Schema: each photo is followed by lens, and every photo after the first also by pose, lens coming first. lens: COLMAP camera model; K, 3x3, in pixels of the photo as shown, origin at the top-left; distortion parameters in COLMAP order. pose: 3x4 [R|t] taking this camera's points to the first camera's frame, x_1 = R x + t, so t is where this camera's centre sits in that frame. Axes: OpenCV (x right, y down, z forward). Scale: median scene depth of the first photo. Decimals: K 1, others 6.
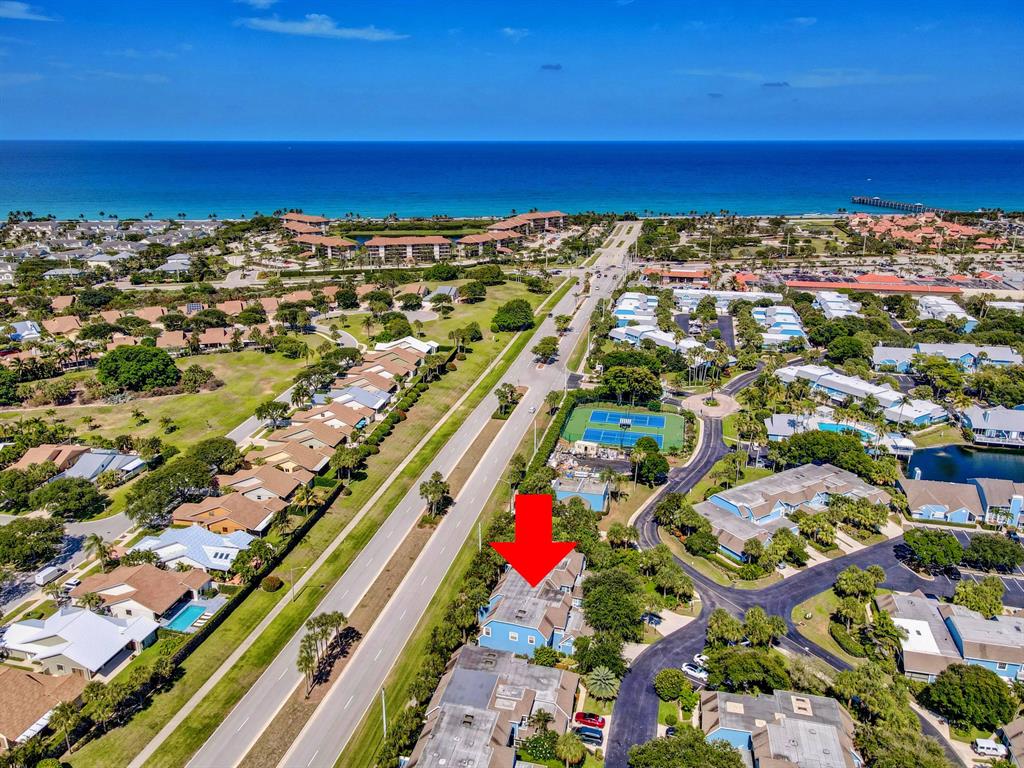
lens RADIAL K [[753.7, 0, 506.9], [0, 753.7, 381.0], [0, 0, 1]] dist [-0.010739, 0.050684]
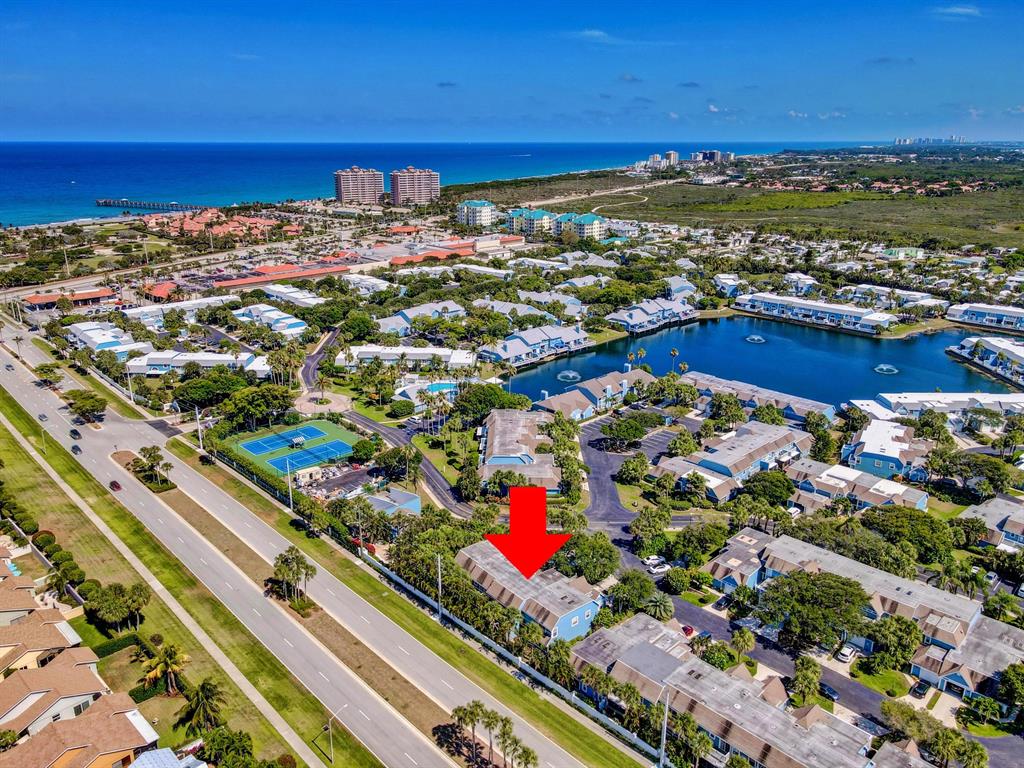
lens RADIAL K [[753.7, 0, 506.9], [0, 753.7, 381.0], [0, 0, 1]] dist [-0.010739, 0.050684]
pose [[0.540466, -0.259408, 0.800377, -0.427348], [0.259917, 0.956231, 0.134409, -0.074040], [-0.800212, 0.135388, 0.584235, 0.234423]]
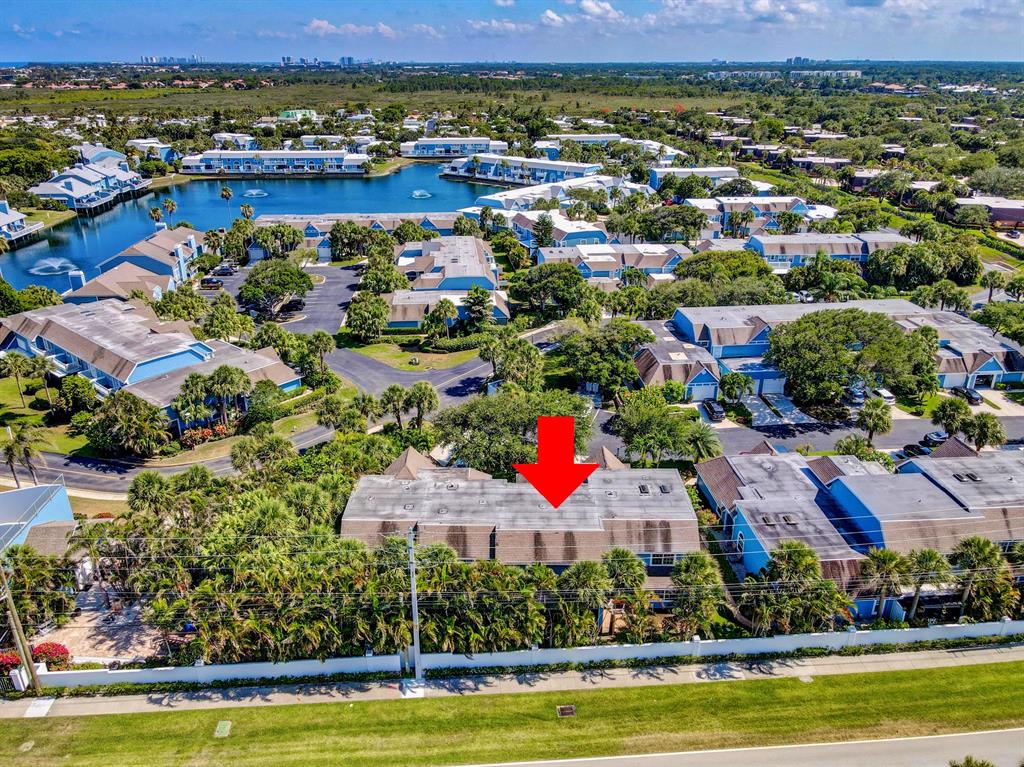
lens RADIAL K [[746.8, 0, 508.7], [0, 746.8, 384.8], [0, 0, 1]] dist [0.019431, -0.006029]
pose [[-0.304965, -0.380796, 0.872921, -0.201404], [0.293225, 0.834514, 0.466482, -0.004739], [-0.906099, 0.398222, -0.142839, 0.623477]]
